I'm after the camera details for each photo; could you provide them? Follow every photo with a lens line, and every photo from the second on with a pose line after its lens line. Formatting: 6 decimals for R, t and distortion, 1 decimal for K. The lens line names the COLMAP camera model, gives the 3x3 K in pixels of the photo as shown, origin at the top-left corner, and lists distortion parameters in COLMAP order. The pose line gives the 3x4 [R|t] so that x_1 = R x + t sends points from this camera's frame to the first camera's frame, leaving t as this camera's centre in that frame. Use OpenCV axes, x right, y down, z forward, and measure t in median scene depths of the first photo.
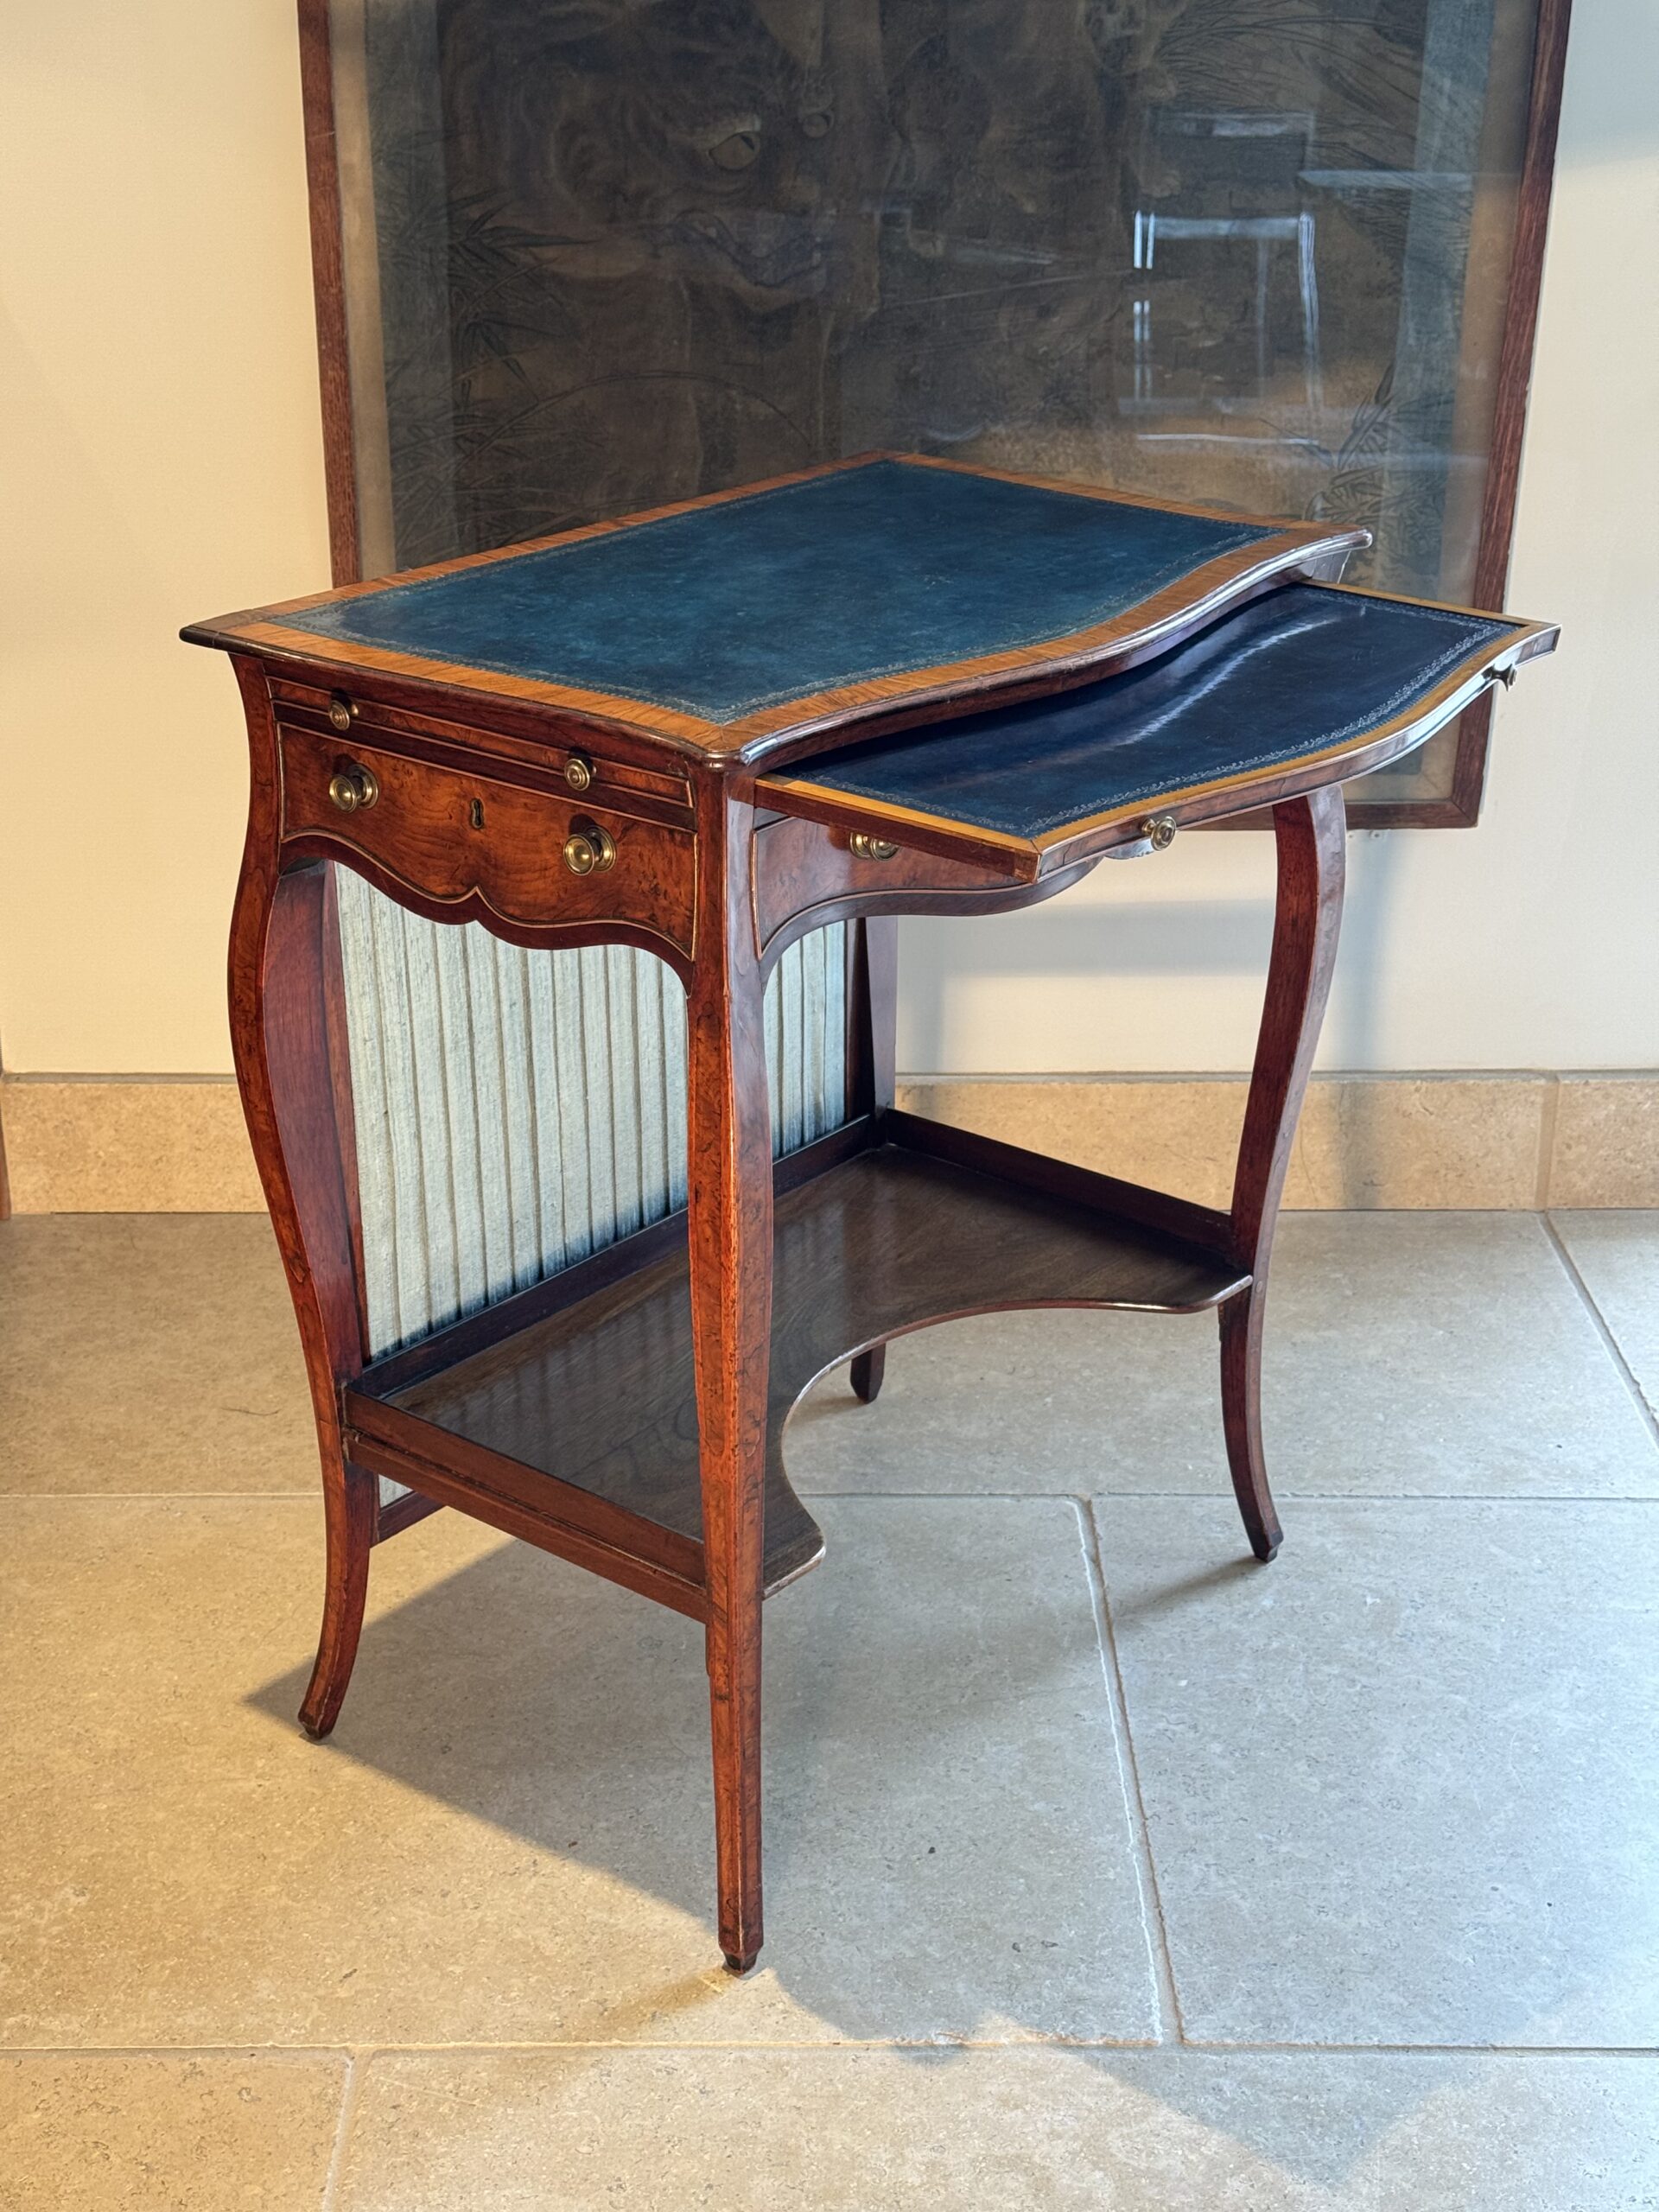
lens RADIAL K [[3072.7, 0, 828.9], [0, 3072.7, 1123.6], [0, 0, 1]] dist [0.204133, -0.408587]
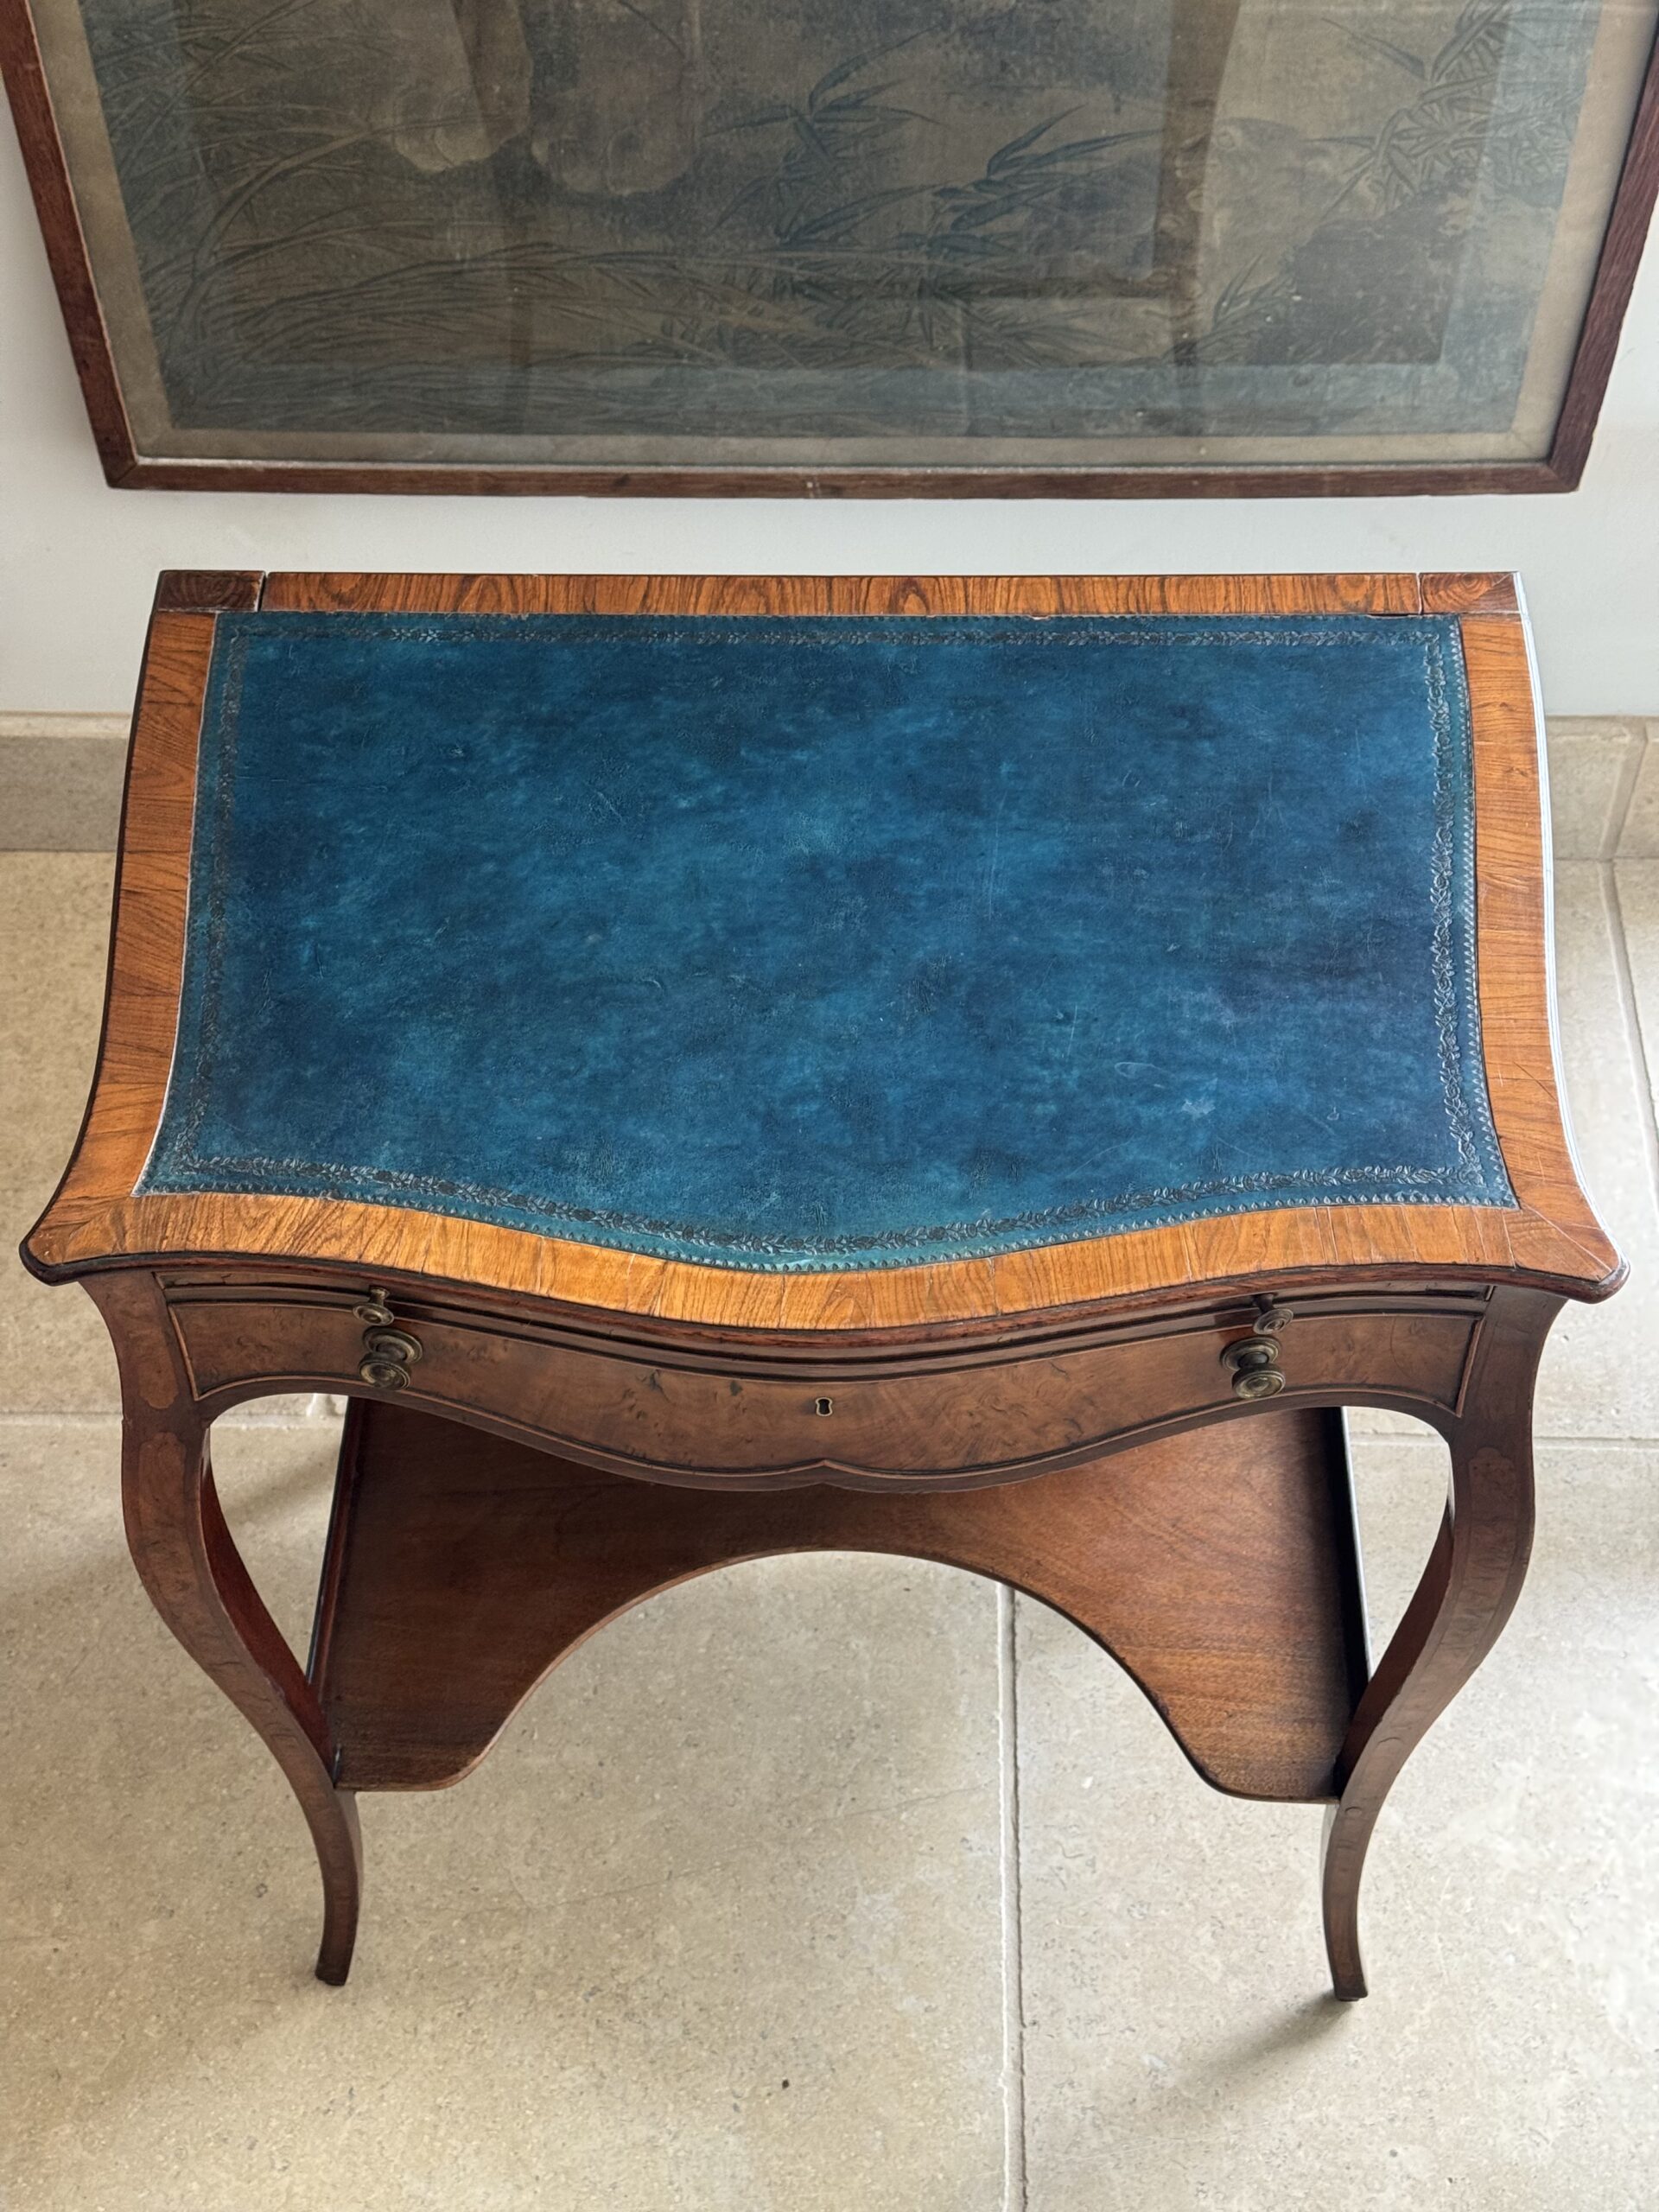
lens RADIAL K [[3092.5, 0, 836.2], [0, 3092.5, 1113.8], [0, 0, 1]] dist [0.185878, -0.343857]
pose [[0.999467, 0.018103, -0.027170, 0.067472], [-0.002394, 0.870595, 0.491995, -0.463034], [0.032561, -0.491668, 0.870174, 0.331202]]
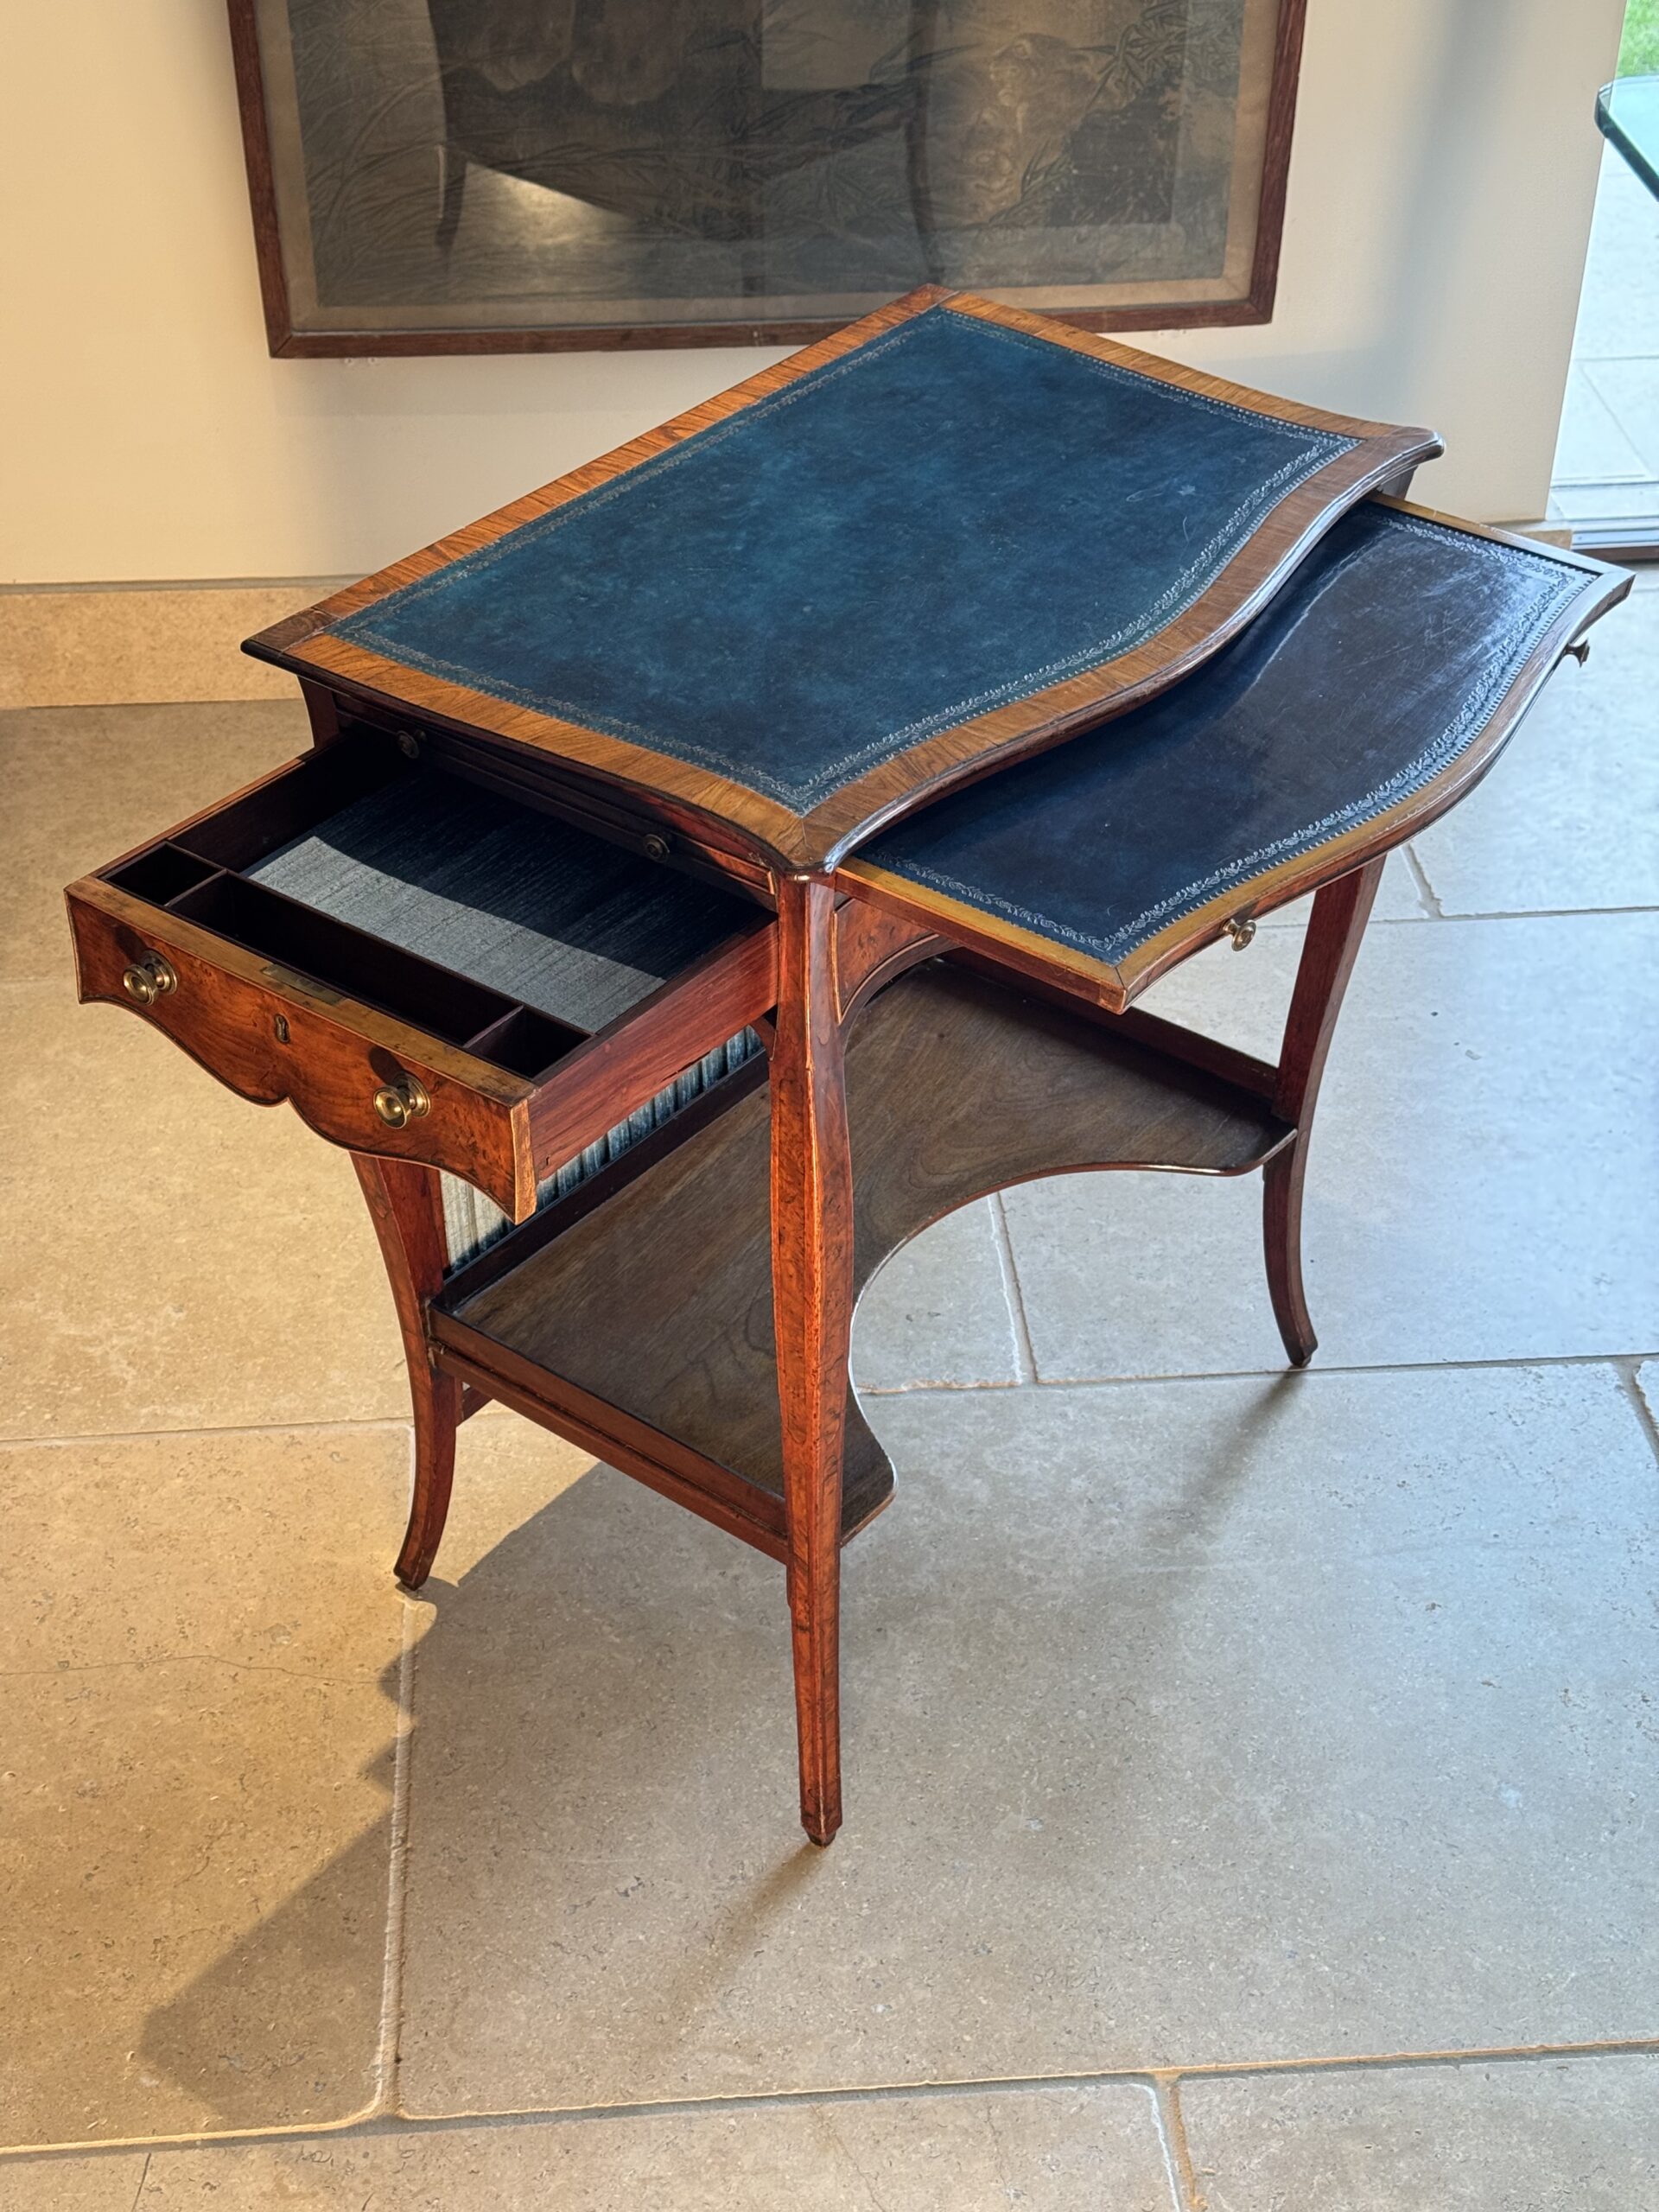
lens RADIAL K [[3072.7, 0, 828.9], [0, 3072.7, 1123.6], [0, 0, 1]] dist [0.204133, -0.408587]
pose [[0.997535, -0.047272, 0.051851, -0.034704], [0.034026, 0.972184, 0.231734, -0.109397], [-0.061363, -0.229398, 0.971396, -0.223374]]
